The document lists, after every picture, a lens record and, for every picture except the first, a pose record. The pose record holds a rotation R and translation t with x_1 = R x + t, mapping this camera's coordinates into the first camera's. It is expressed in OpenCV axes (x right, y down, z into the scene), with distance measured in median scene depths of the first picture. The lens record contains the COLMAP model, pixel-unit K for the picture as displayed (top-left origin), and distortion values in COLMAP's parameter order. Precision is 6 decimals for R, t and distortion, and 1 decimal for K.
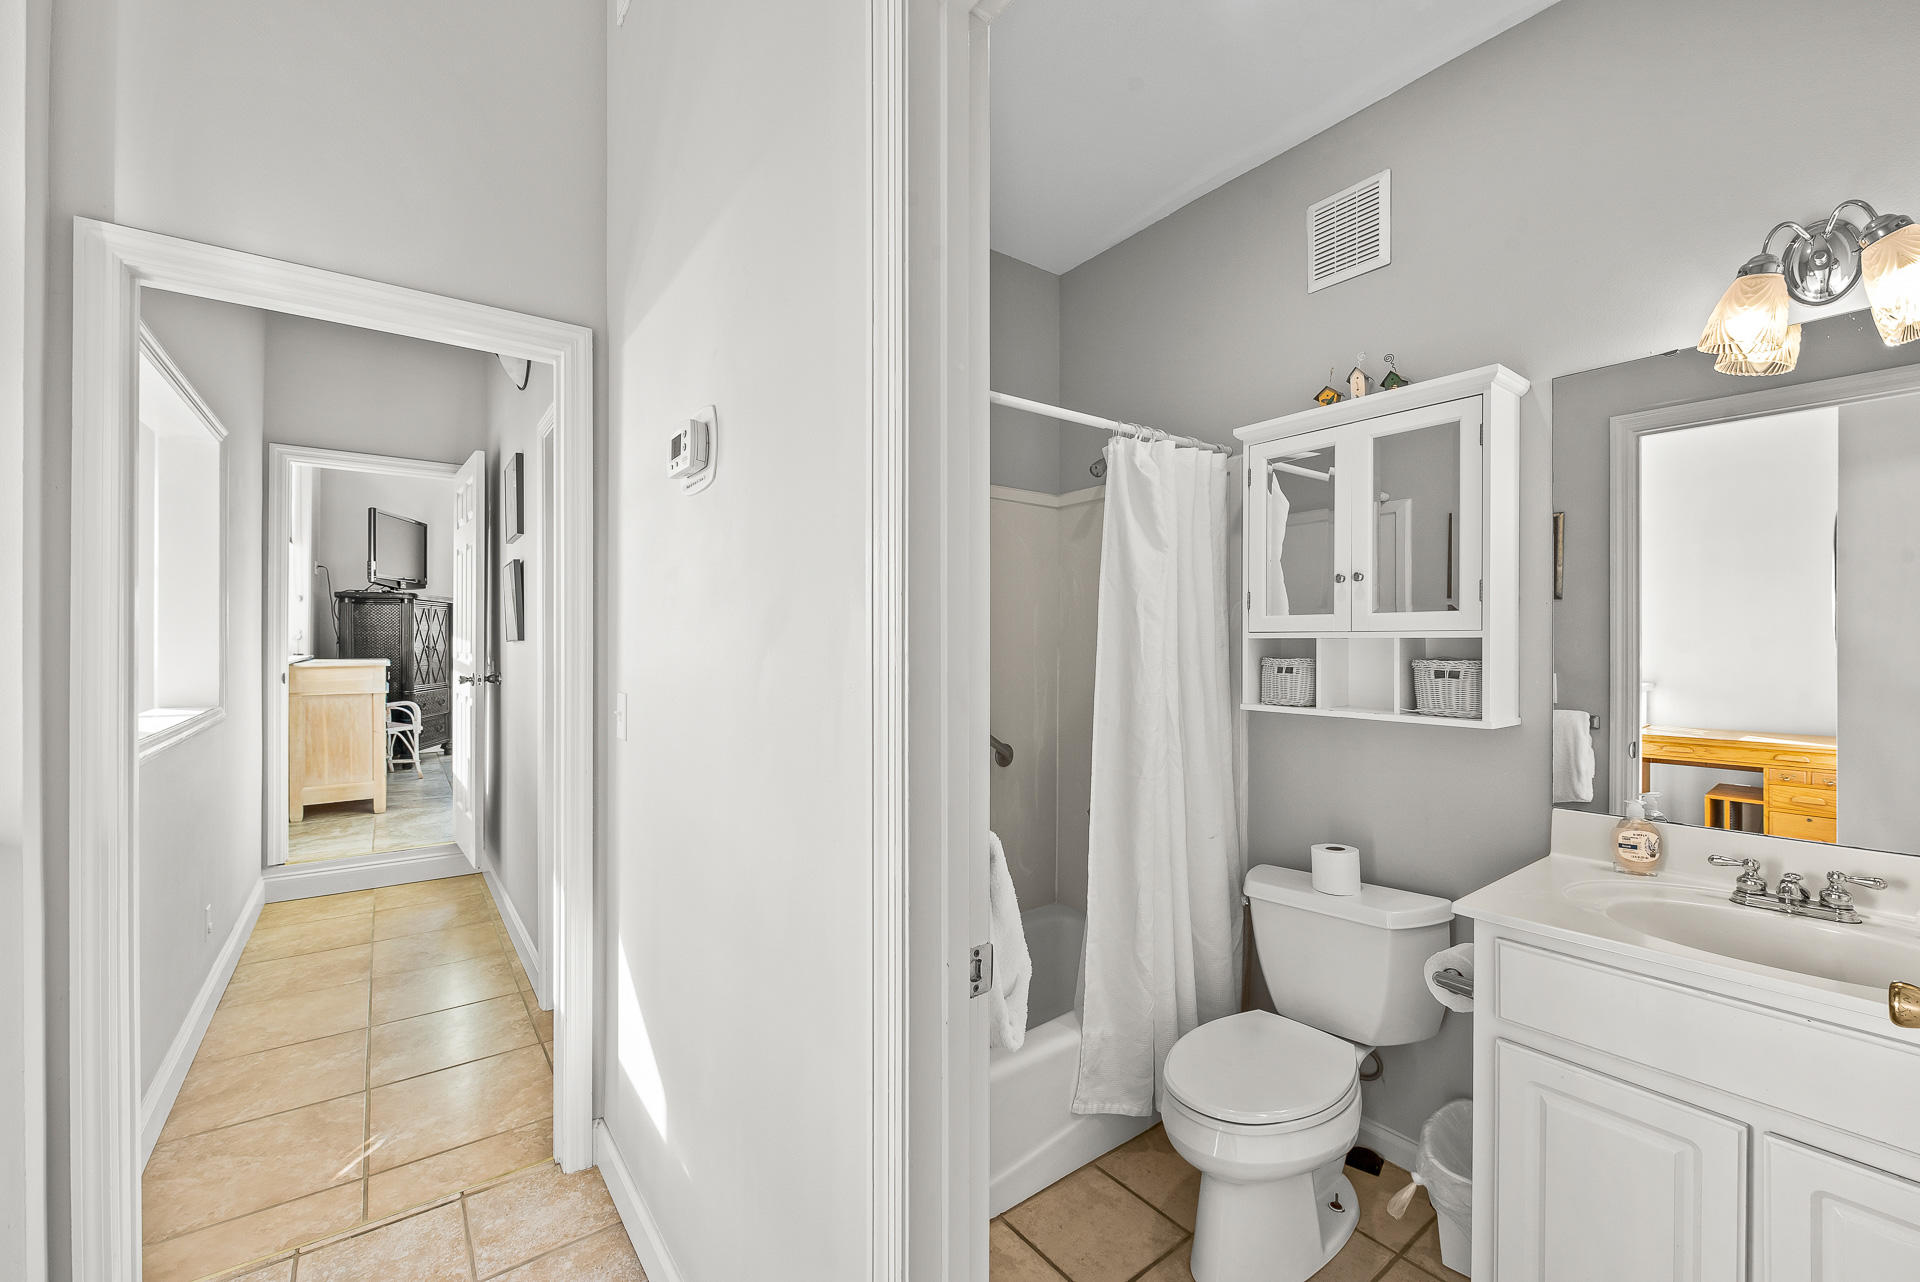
lens RADIAL K [[796.5, 0, 960.0], [0, 796.5, 641.0], [0, 0, 1]] dist [-0.004282, -0.001090]
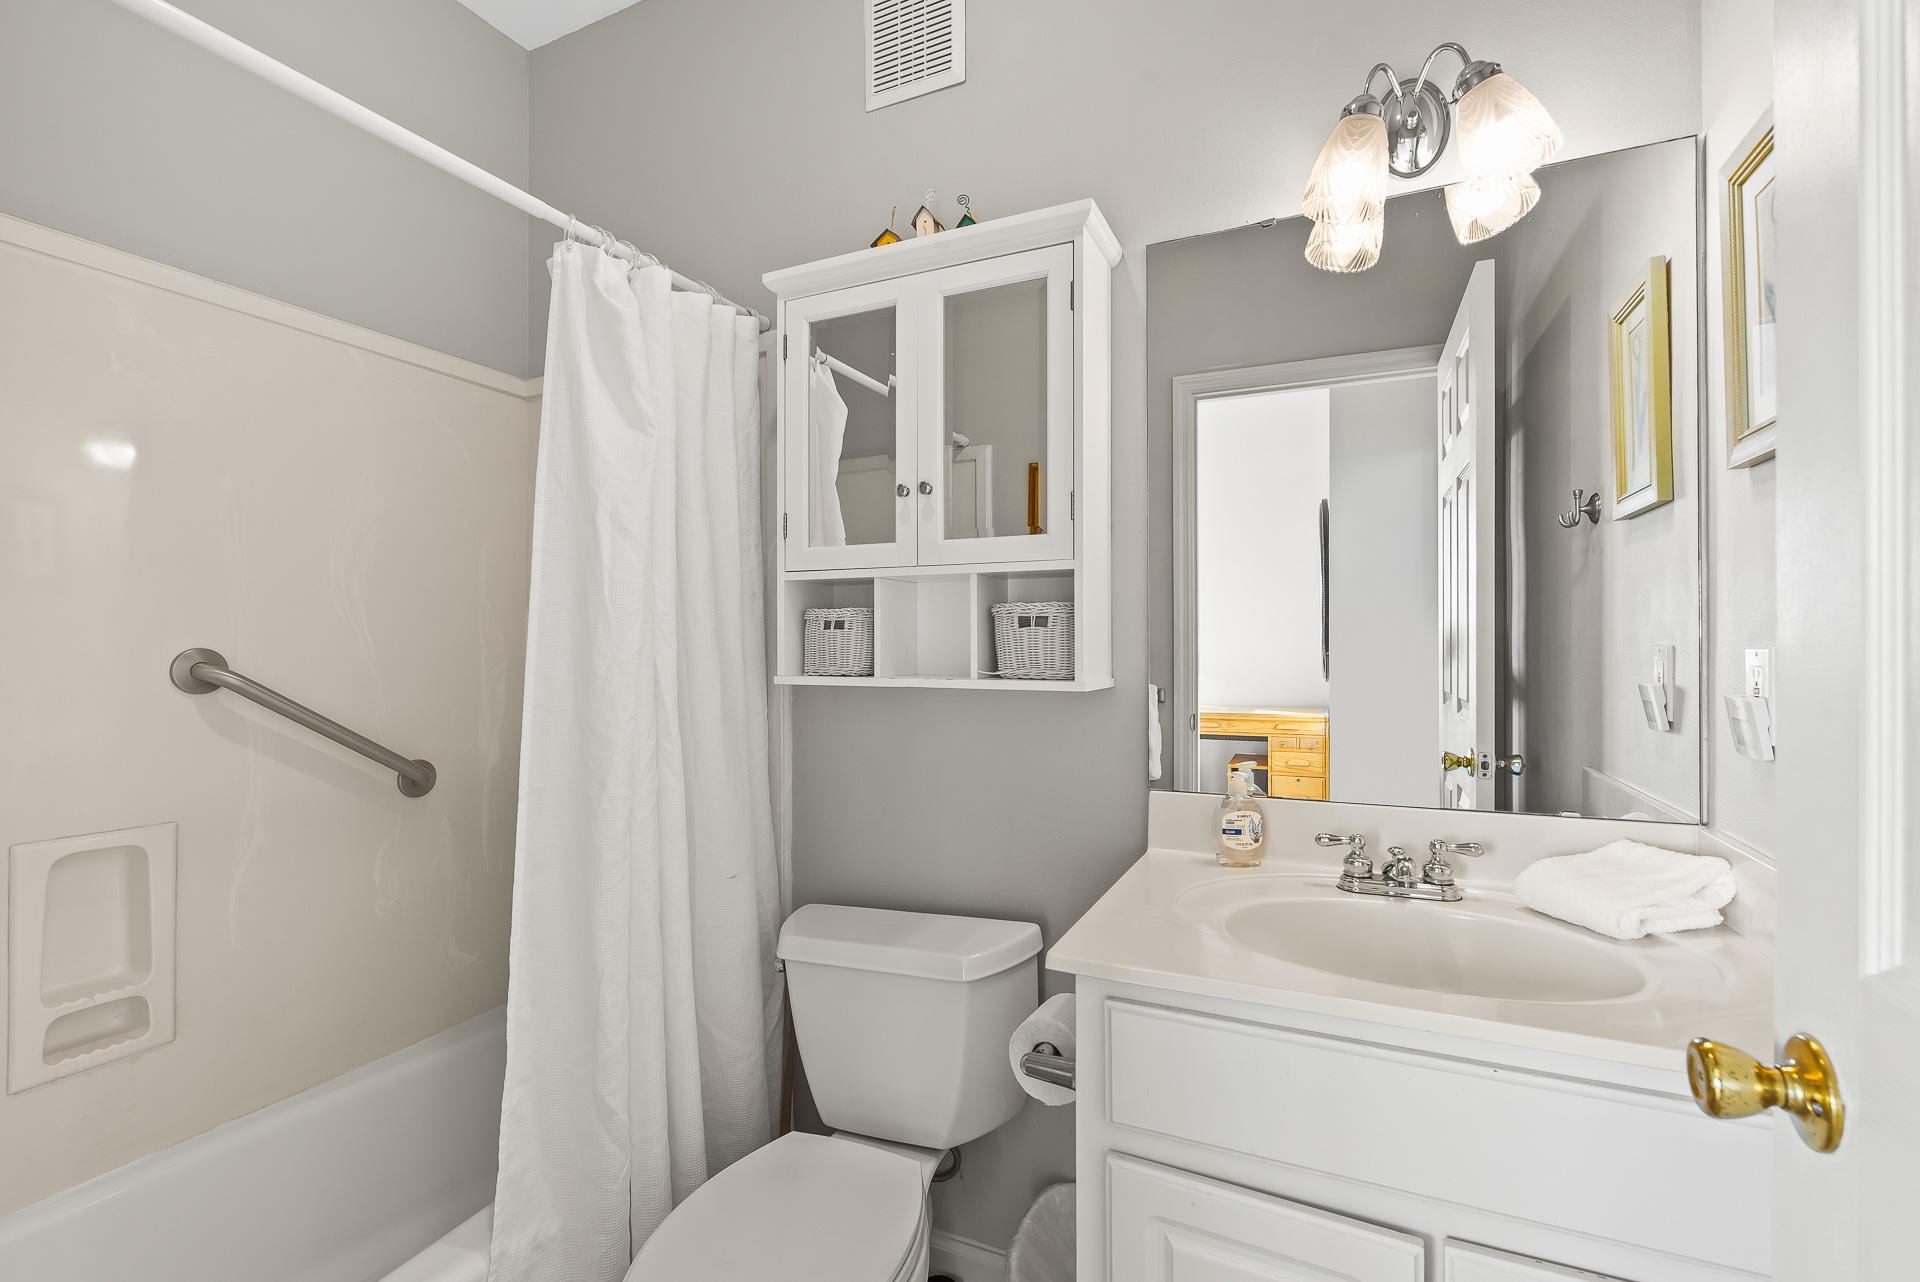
lens RADIAL K [[867.8, 0, 963.1], [0, 867.8, 646.6], [0, 0, 1]] dist [-0.000289, -0.001381]
pose [[0.886690, -0.007794, 0.462299, 0.138721], [0.004585, 0.999957, 0.008065, 0.044407], [-0.462342, -0.005032, 0.886688, 0.240353]]
